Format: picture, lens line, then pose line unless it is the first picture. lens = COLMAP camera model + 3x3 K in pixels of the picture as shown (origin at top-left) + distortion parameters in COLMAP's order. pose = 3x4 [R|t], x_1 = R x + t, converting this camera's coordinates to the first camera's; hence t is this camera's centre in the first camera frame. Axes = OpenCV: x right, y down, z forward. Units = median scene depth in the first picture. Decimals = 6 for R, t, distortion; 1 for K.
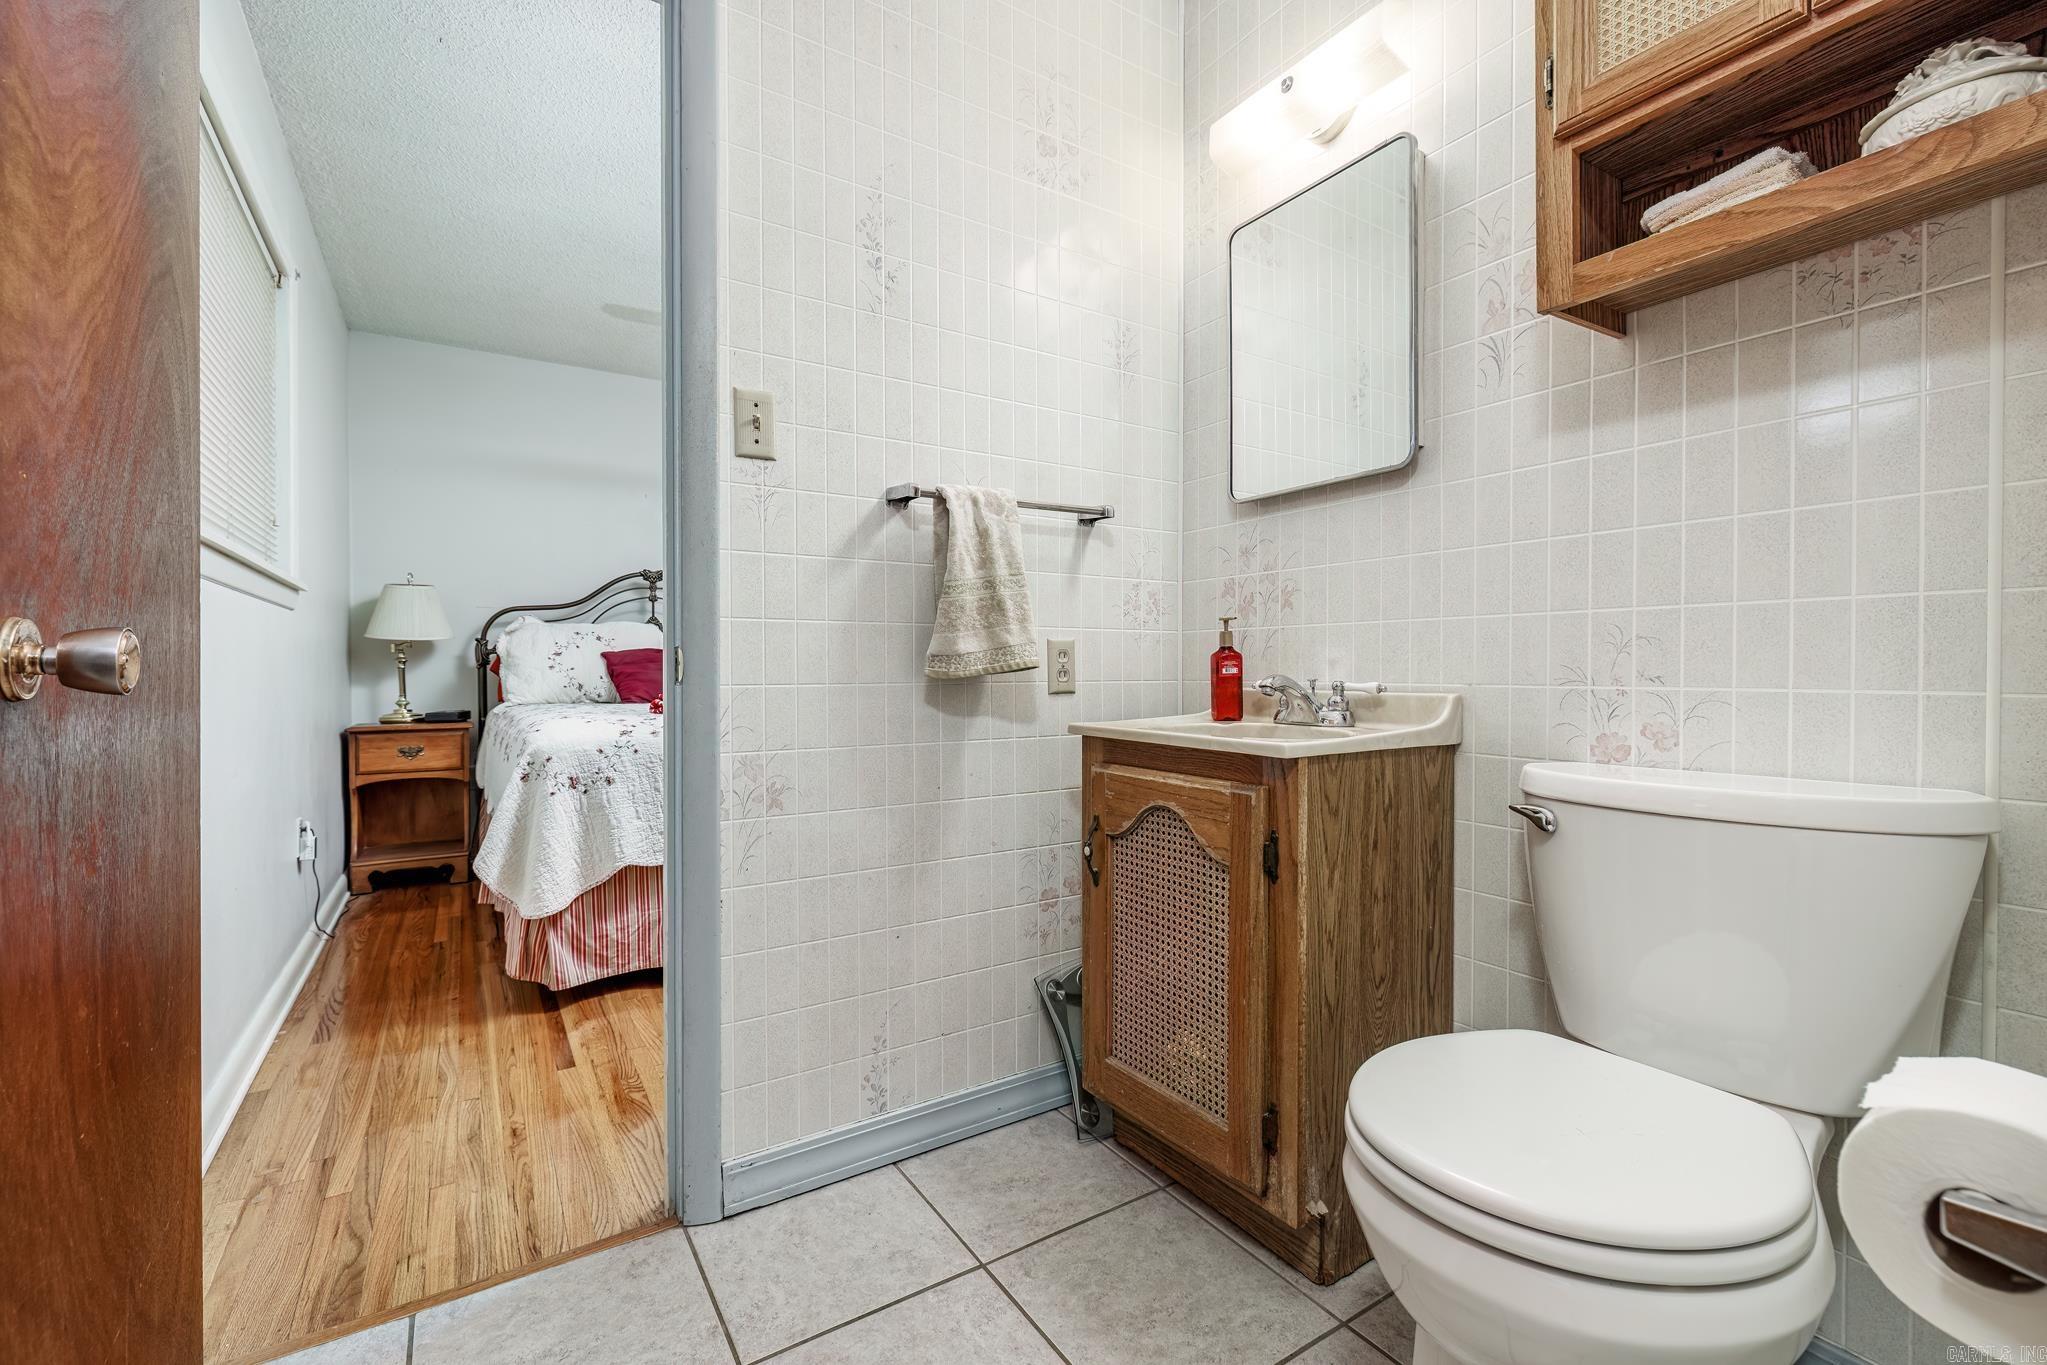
lens RADIAL K [[877.8, 0, 1020.7], [0, 877.8, 680.6], [0, 0, 1]] dist [0.003289, 0.000952]
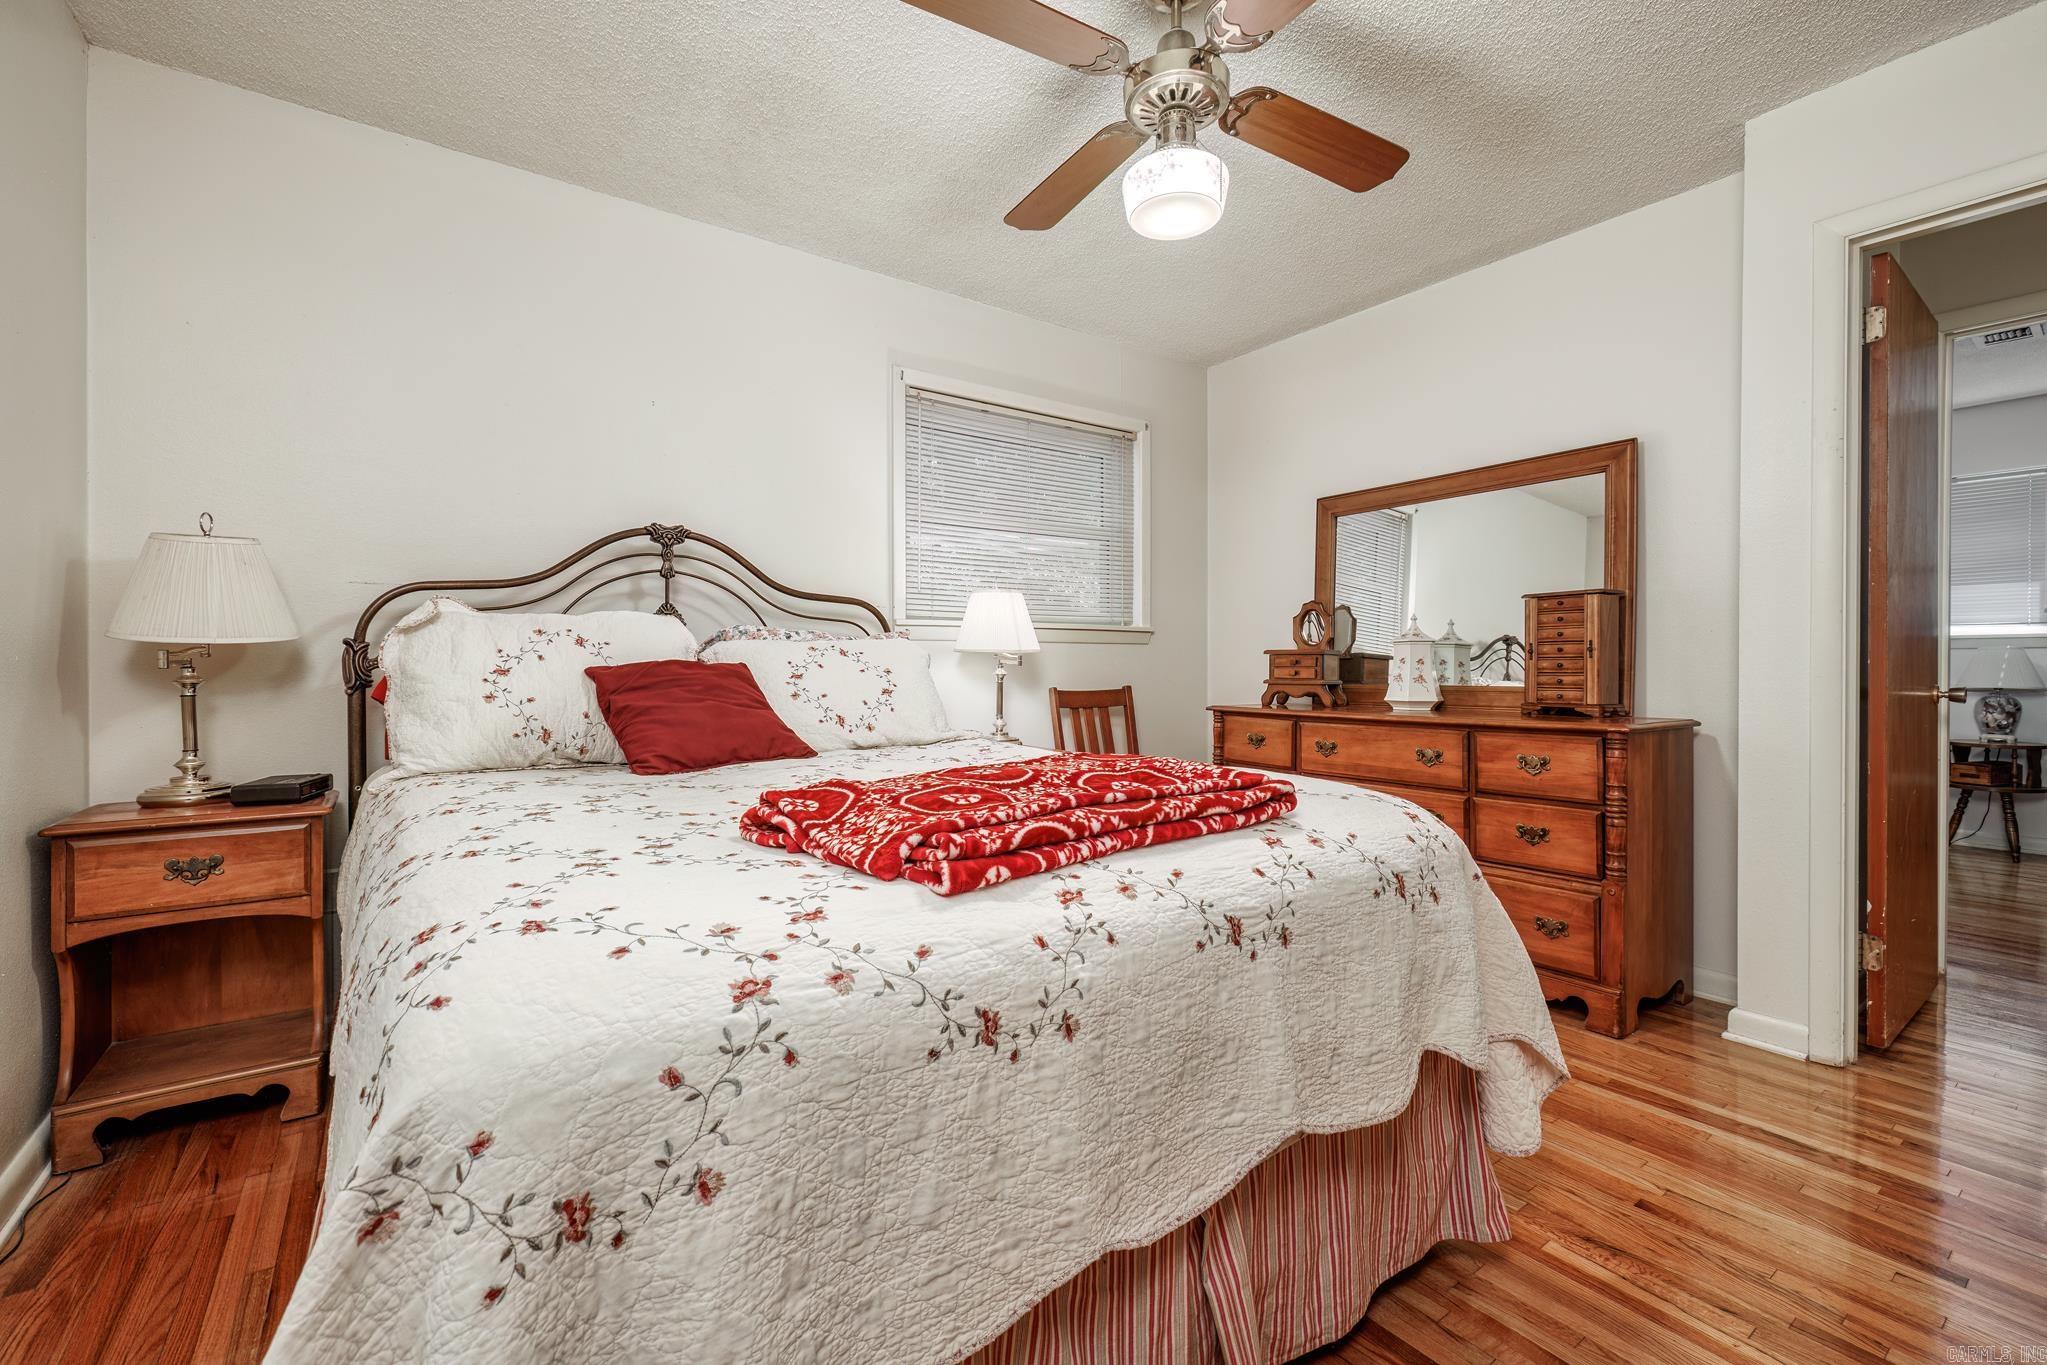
lens RADIAL K [[877.8, 0, 1028.5], [0, 877.8, 672.5], [0, 0, 1]] dist [0.003289, 0.000952]
pose [[0.998141, 0.006114, 0.060644, -0.244922], [-0.006014, 0.999980, -0.001841, -0.030662], [-0.060654, 0.001473, 0.998158, 0.457063]]
